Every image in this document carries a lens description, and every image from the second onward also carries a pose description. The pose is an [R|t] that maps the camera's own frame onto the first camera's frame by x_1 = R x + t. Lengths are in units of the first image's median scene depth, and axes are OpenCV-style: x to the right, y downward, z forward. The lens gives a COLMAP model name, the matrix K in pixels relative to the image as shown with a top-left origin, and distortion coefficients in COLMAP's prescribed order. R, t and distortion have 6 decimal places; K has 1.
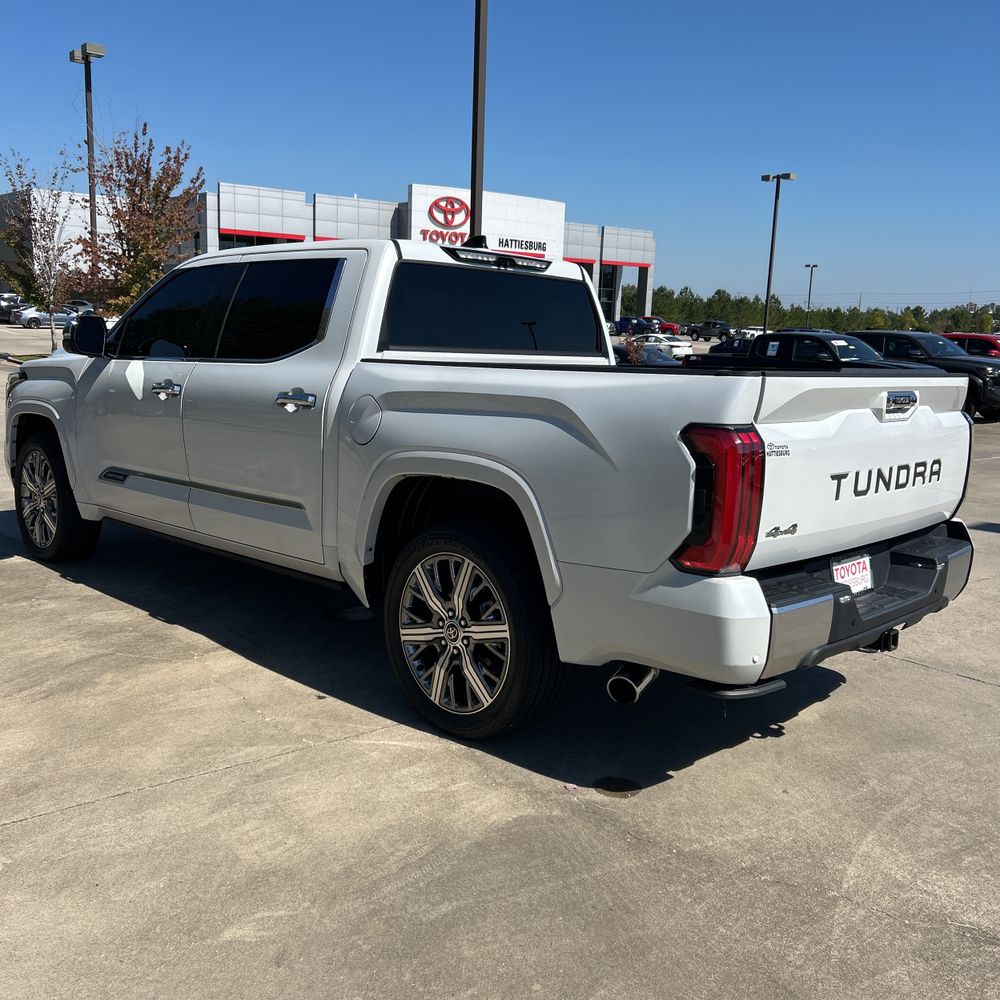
lens RADIAL K [[1007.4, 0, 509.2], [0, 1007.4, 484.2], [0, 0, 1]] dist [0.100333, -0.176139]
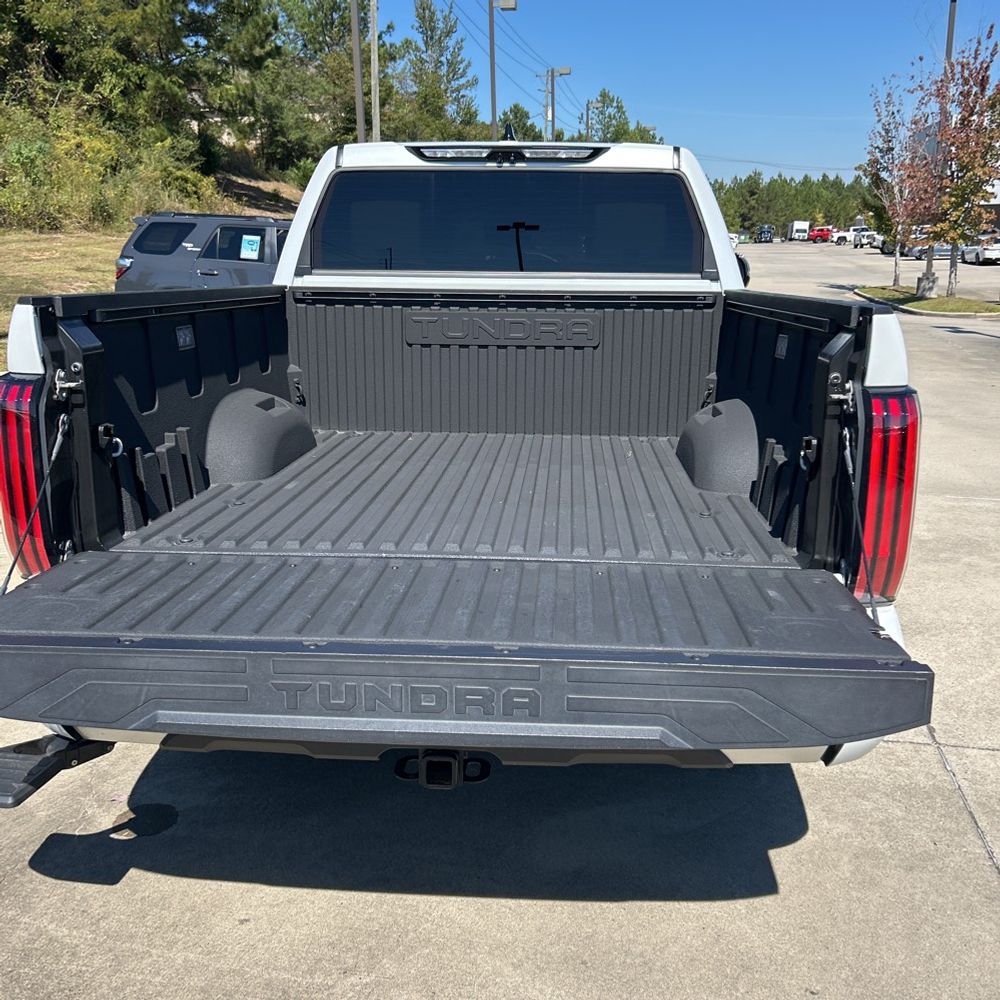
lens RADIAL K [[1011.4, 0, 504.6], [0, 1011.4, 498.1], [0, 0, 1]] dist [0.023288, -0.011521]
pose [[0.643179, 0.148443, -0.751190, 0.740458], [-0.088811, 0.988870, 0.119371, -0.066418], [0.760549, -0.010063, 0.649203, 0.602877]]
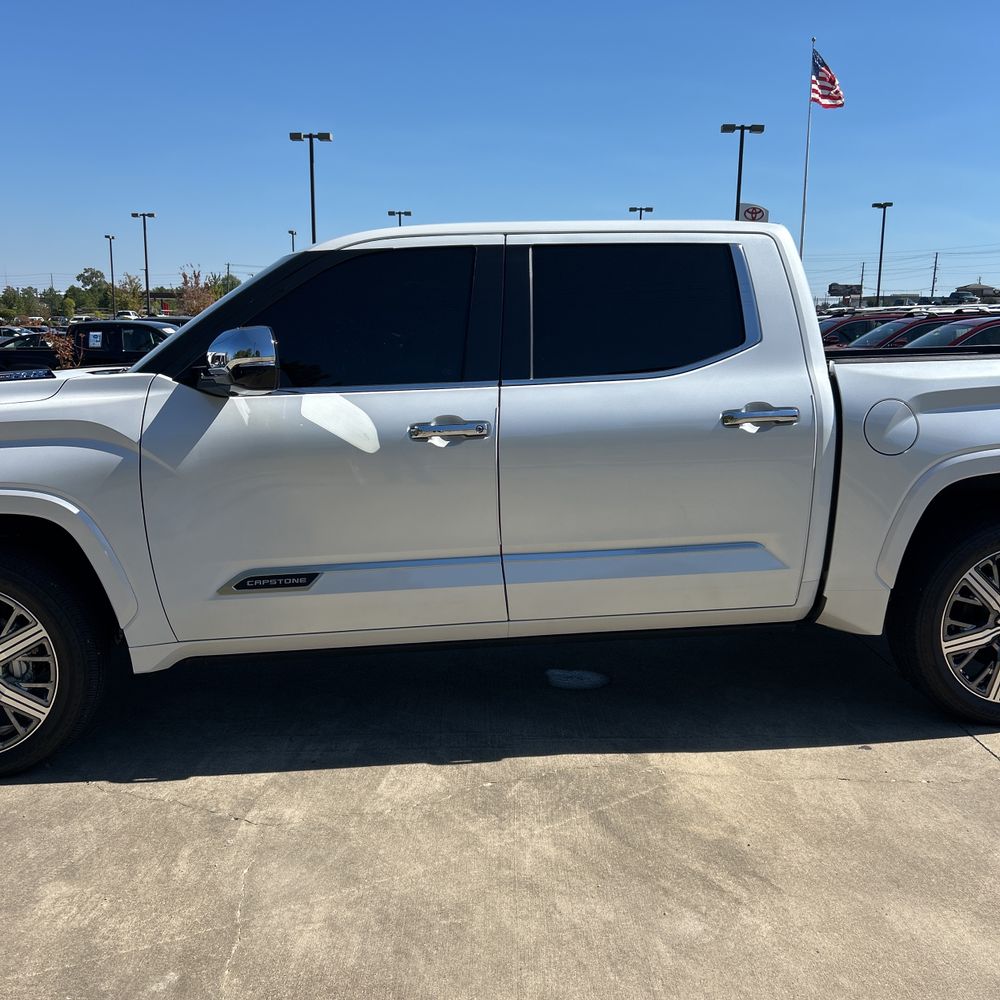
lens RADIAL K [[1011.4, 0, 504.6], [0, 1011.4, 498.1], [0, 0, 1]] dist [0.023288, -0.011521]
pose [[0.636850, -0.162763, 0.753612, -1.068818], [0.140549, 0.985592, 0.094093, -0.137562], [-0.758069, 0.045996, 0.650551, 0.689597]]
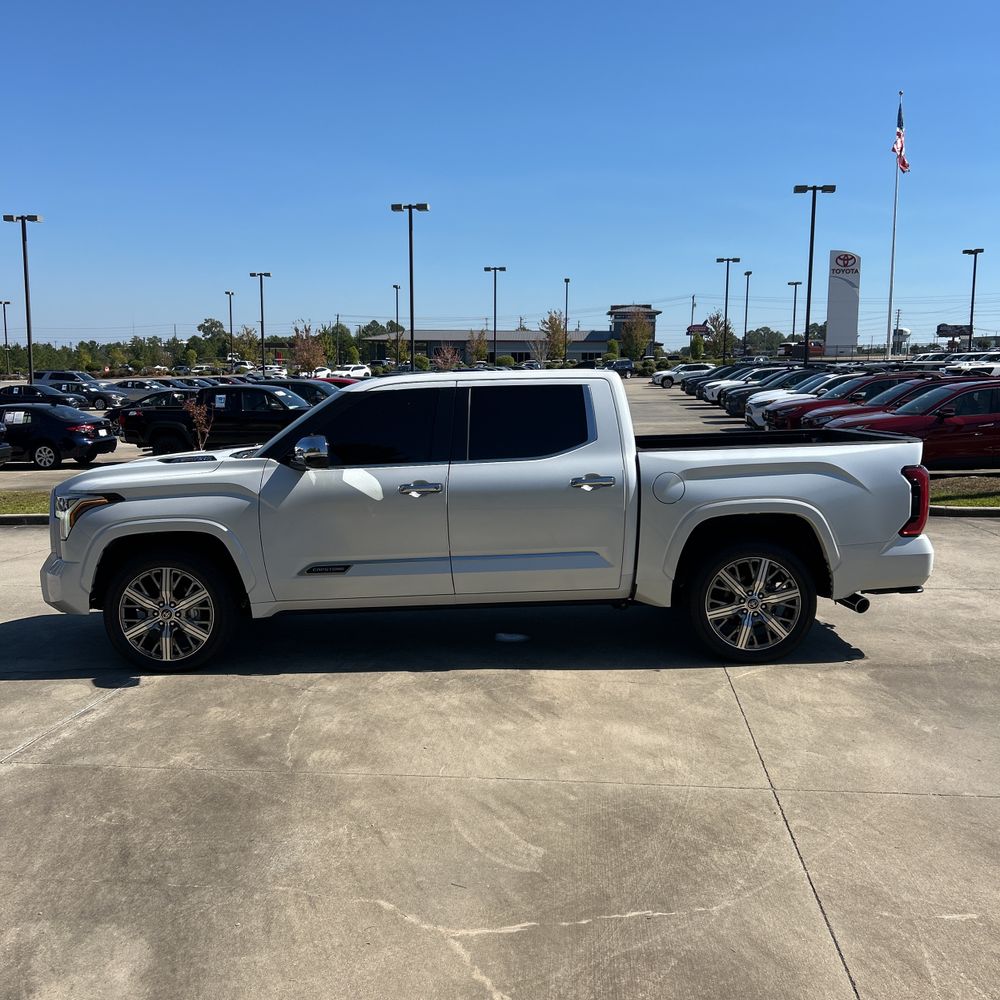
lens RADIAL K [[1011.2, 0, 500.0], [0, 1011.2, 482.7], [0, 0, 1]] dist [0.101981, -0.208969]
pose [[0.713954, -0.116886, 0.690368, -1.463025], [0.139058, 0.989998, 0.023807, -0.150278], [-0.686245, 0.079004, 0.723067, 0.026349]]
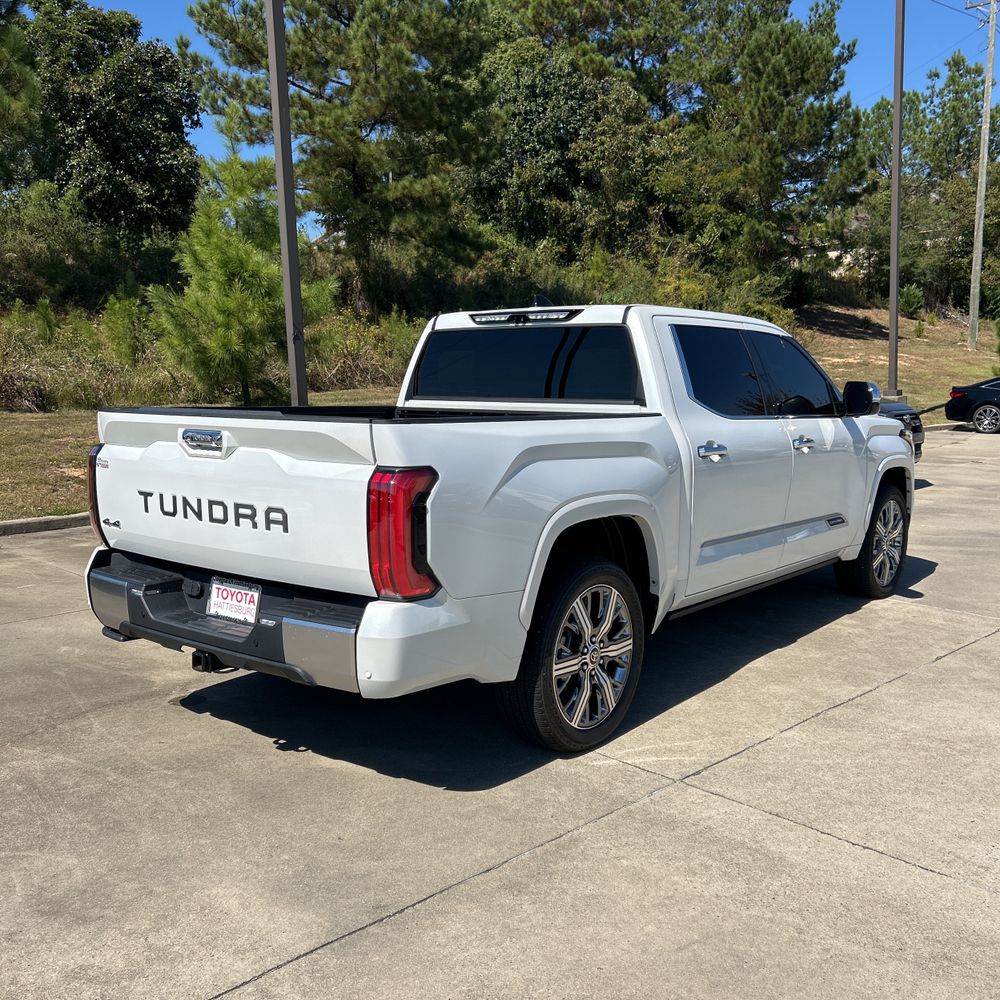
lens RADIAL K [[1010.0, 0, 500.0], [0, 1010.0, 500.0], [0, 0, 1]] dist [0.048194, -0.037730]
pose [[0.089505, 0.085361, -0.992322, 1.330652], [-0.135551, 0.988094, 0.072771, -0.124213], [0.986719, 0.127997, 0.100010, 1.085275]]
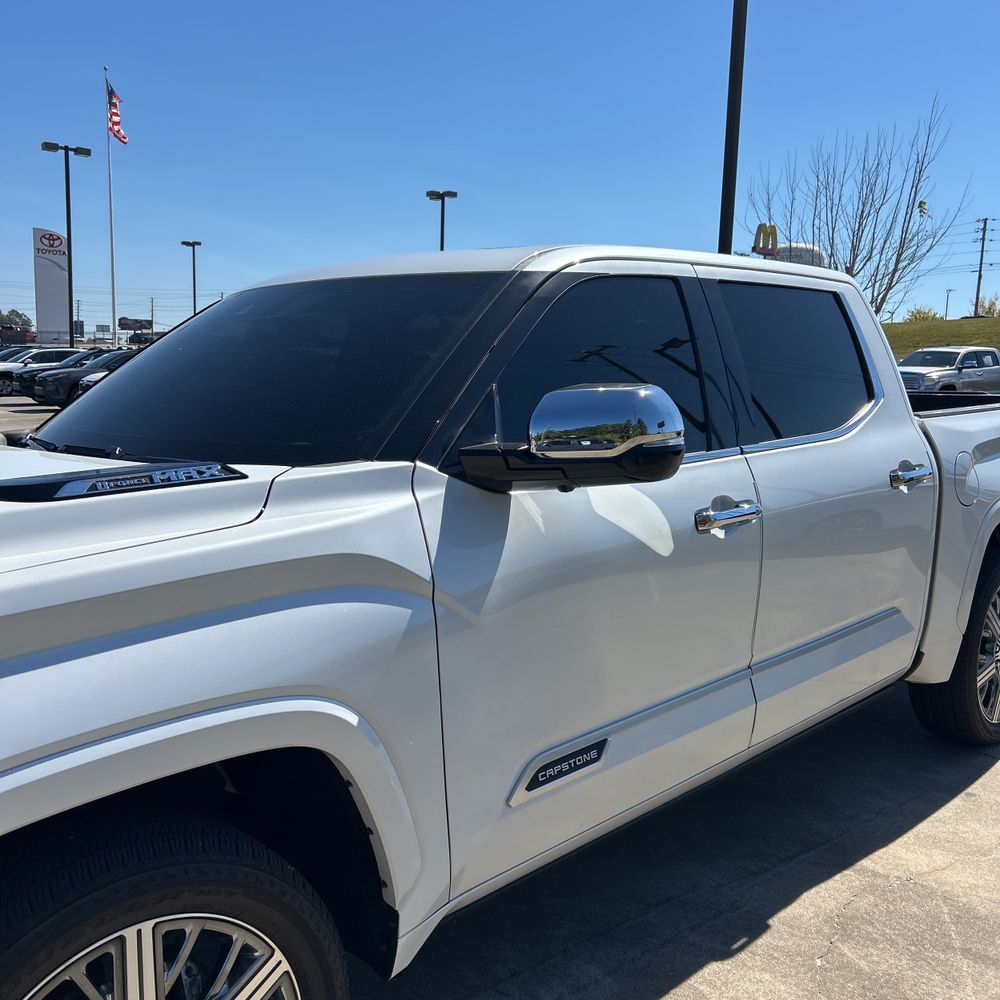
lens RADIAL K [[1014.6, 0, 492.1], [0, 1014.6, 488.5], [0, 0, 1]] dist [0.035582, -0.025811]
pose [[0.027331, -0.154023, 0.987689, -1.099603], [0.141788, 0.978666, 0.148692, -0.259592], [-0.989520, 0.135979, 0.048586, 1.407169]]
